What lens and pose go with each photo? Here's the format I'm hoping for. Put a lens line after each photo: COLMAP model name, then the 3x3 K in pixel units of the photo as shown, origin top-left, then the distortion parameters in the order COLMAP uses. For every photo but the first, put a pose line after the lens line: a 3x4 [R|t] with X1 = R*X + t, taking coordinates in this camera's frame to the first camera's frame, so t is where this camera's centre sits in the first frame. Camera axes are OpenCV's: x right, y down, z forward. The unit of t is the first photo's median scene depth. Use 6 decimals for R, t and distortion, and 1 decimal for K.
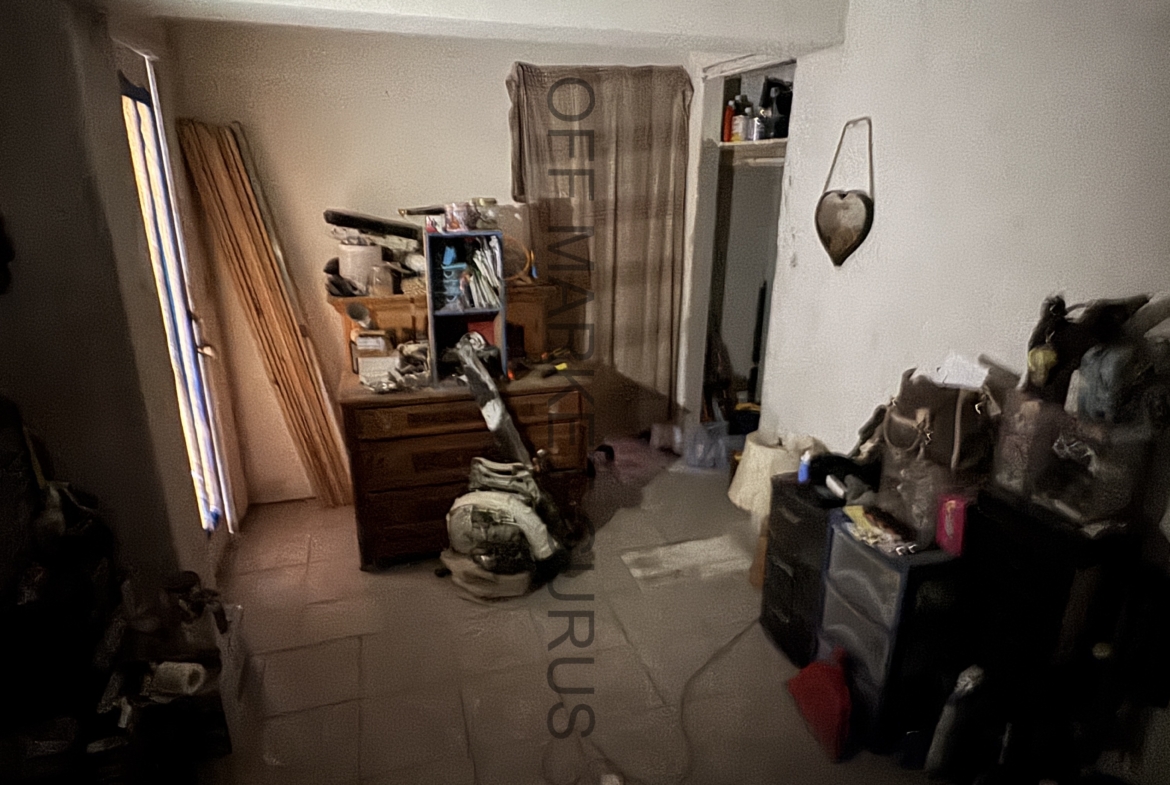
lens RADIAL K [[693.9, 0, 585.0], [0, 693.9, 392.5], [0, 0, 1]] dist [-0.005112, -0.001231]
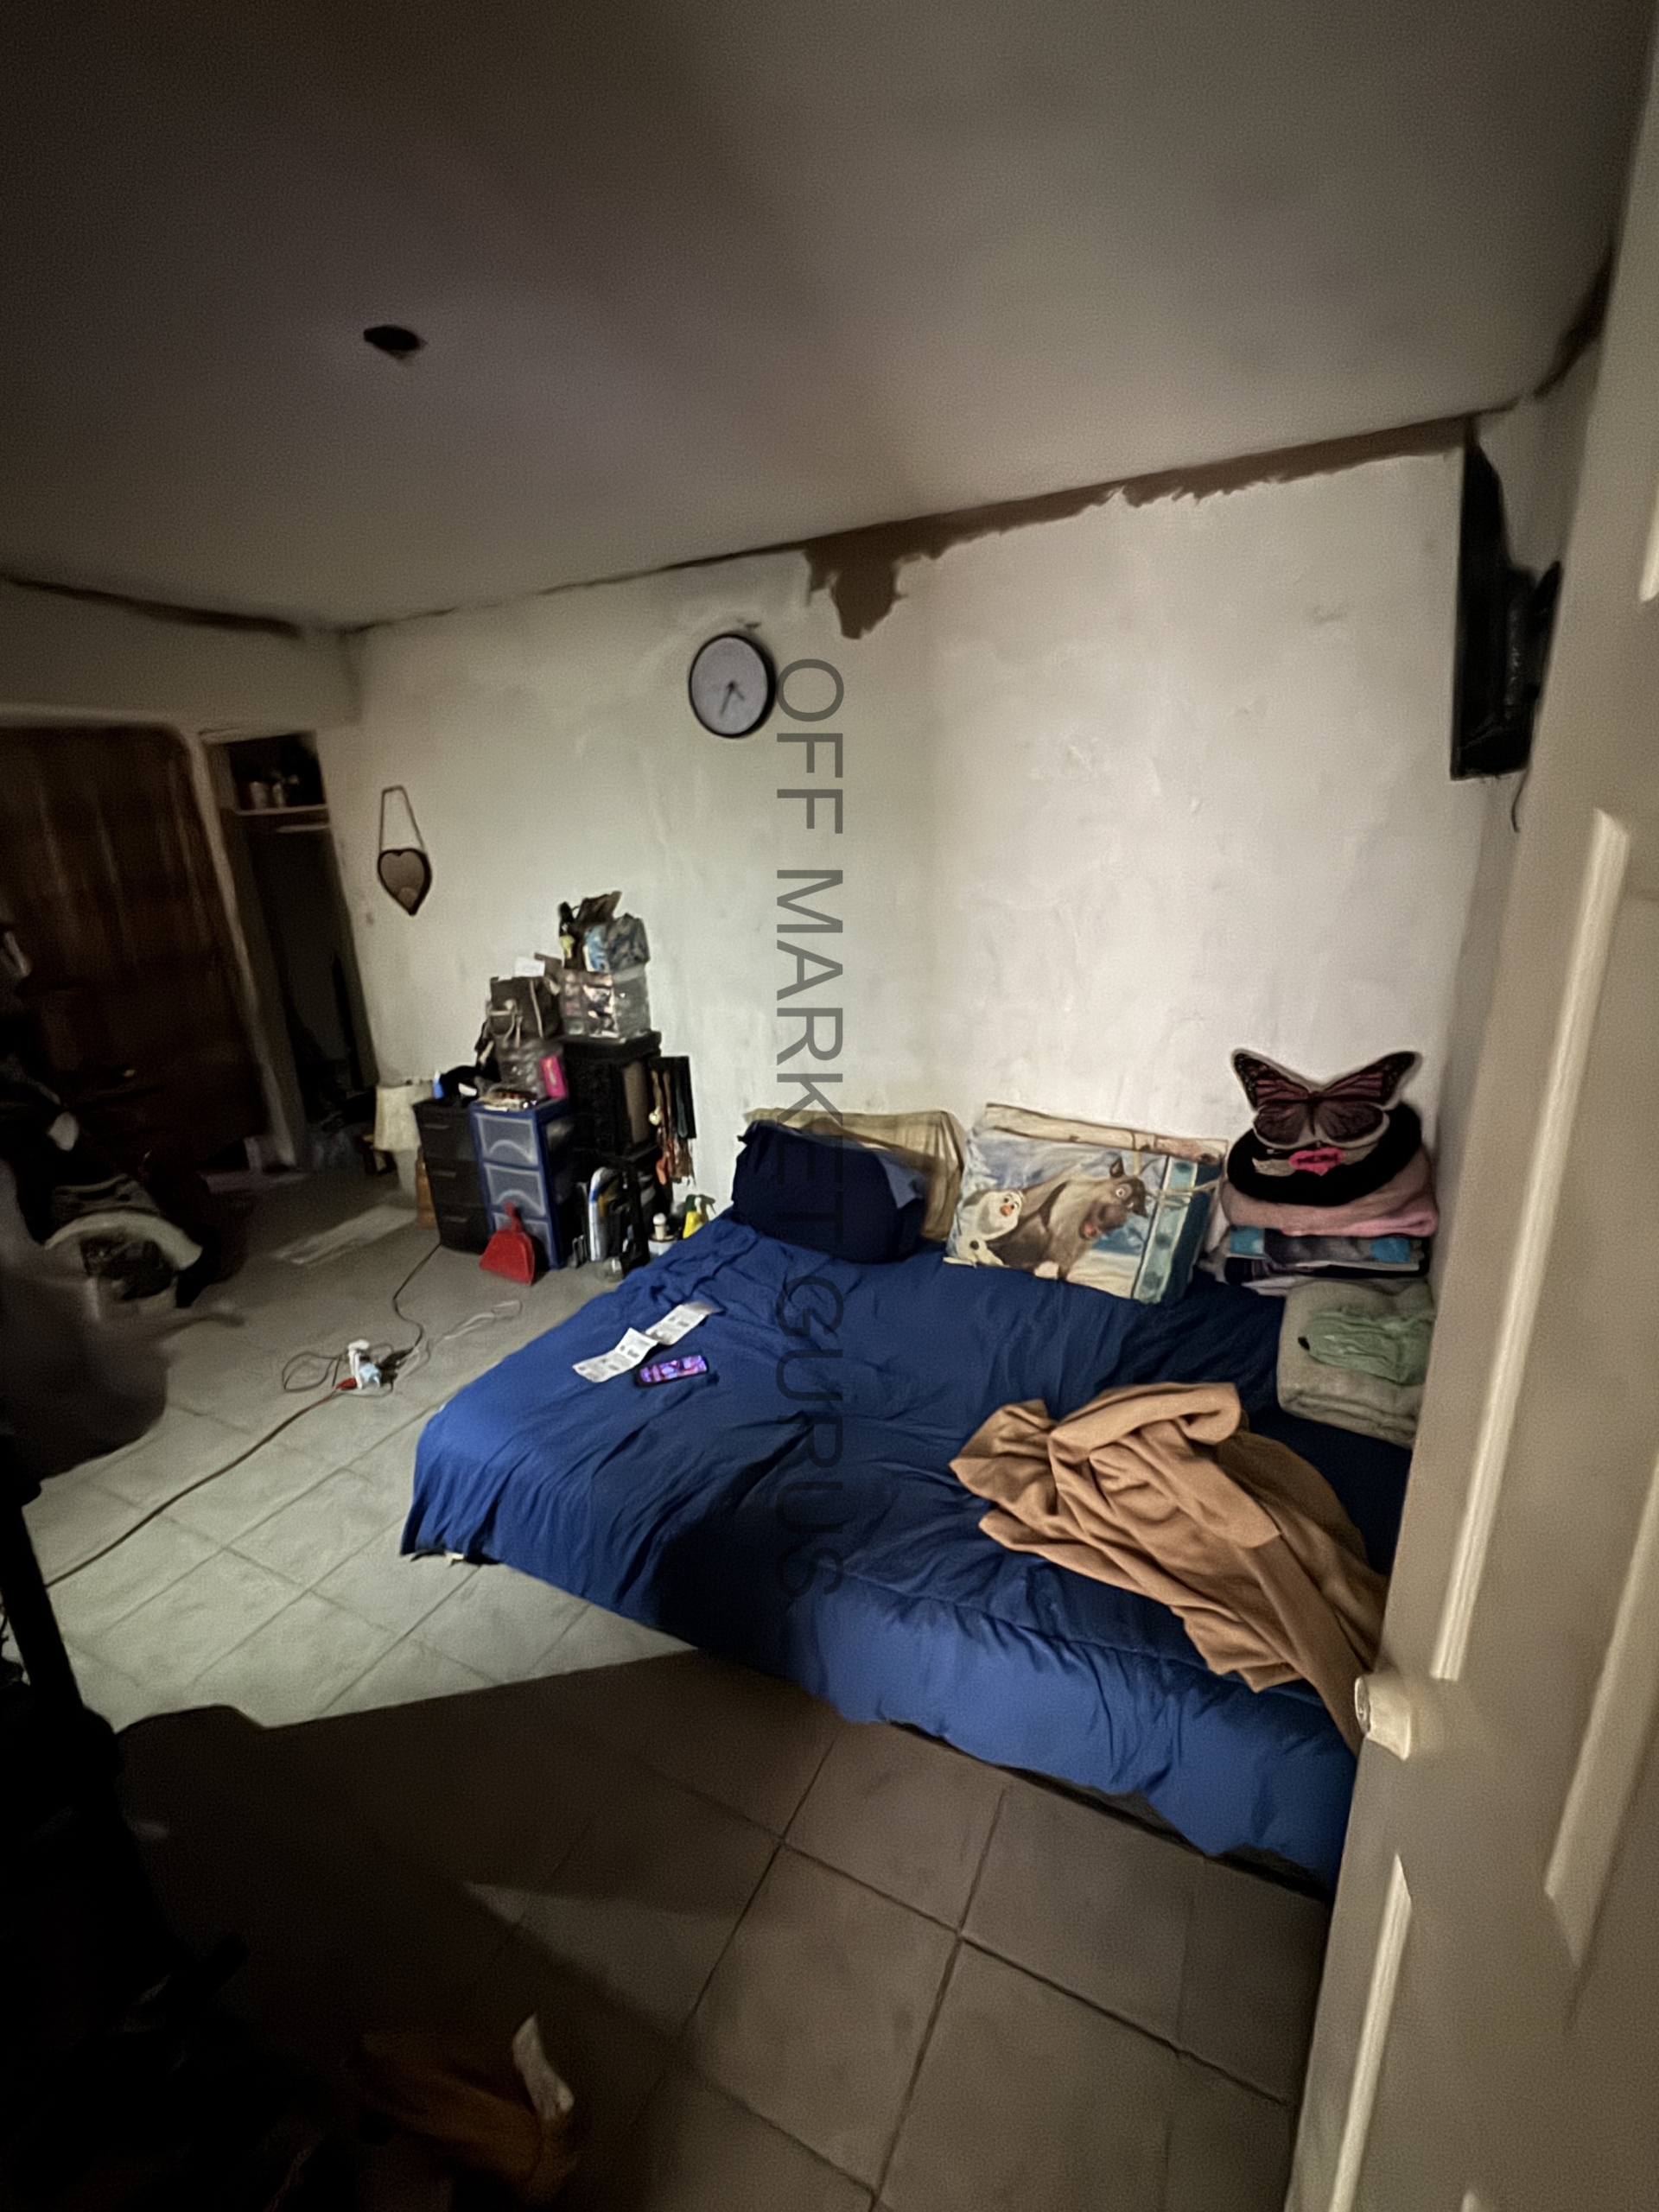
lens RADIAL K [[954.2, 0, 829.5], [0, 954.2, 1106.0], [0, 0, 1]] dist [0.014000, -0.000066]
pose [[0.714236, -0.254433, 0.652020, -0.295313], [0.274286, 0.958820, 0.073694, 0.225032], [-0.643921, 0.126205, 0.754612, -0.691790]]
